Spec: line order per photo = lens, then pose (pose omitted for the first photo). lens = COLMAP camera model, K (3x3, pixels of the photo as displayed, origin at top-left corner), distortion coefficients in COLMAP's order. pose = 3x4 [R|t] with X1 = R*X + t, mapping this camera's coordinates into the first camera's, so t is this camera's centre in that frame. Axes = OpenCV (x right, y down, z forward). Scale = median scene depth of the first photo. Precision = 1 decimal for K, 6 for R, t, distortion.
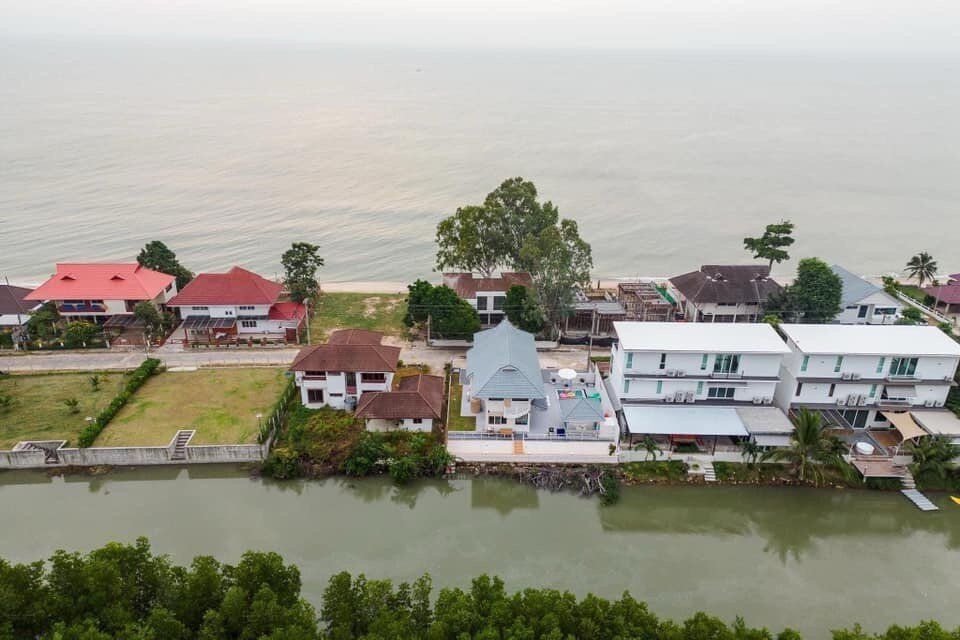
lens RADIAL K [[822.5, 0, 477.7], [0, 822.5, 356.7], [0, 0, 1]] dist [0.002099, -0.001057]
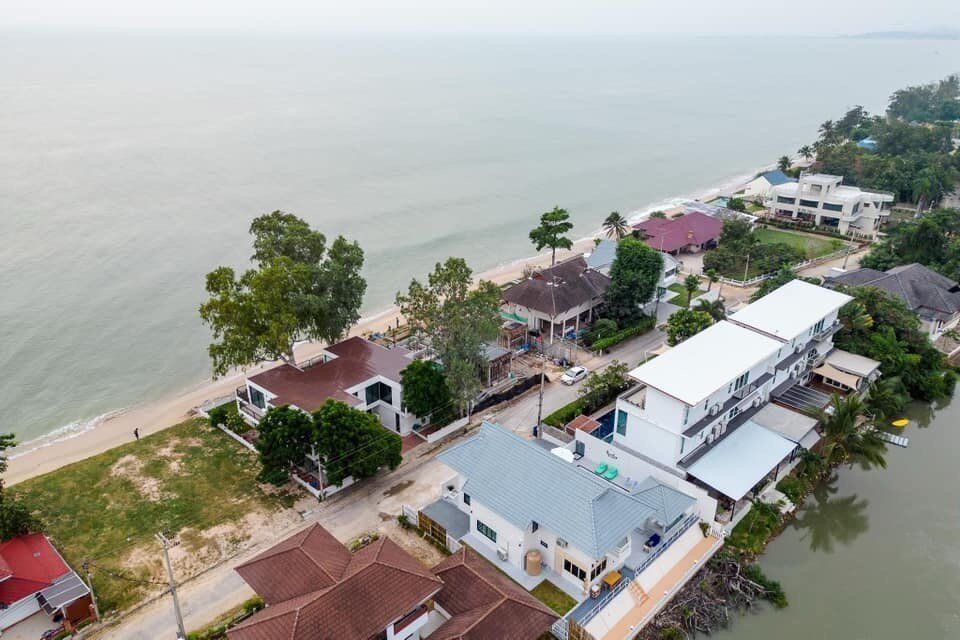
lens RADIAL K [[686.7, 0, 480.0], [0, 686.7, 320.0], [0, 0, 1]] dist [0.053793, 0.000125]
pose [[0.650664, -0.289474, 0.702026, -0.314516], [0.271447, 0.952071, 0.140991, -0.187535], [-0.709192, 0.098825, 0.698055, 0.535899]]
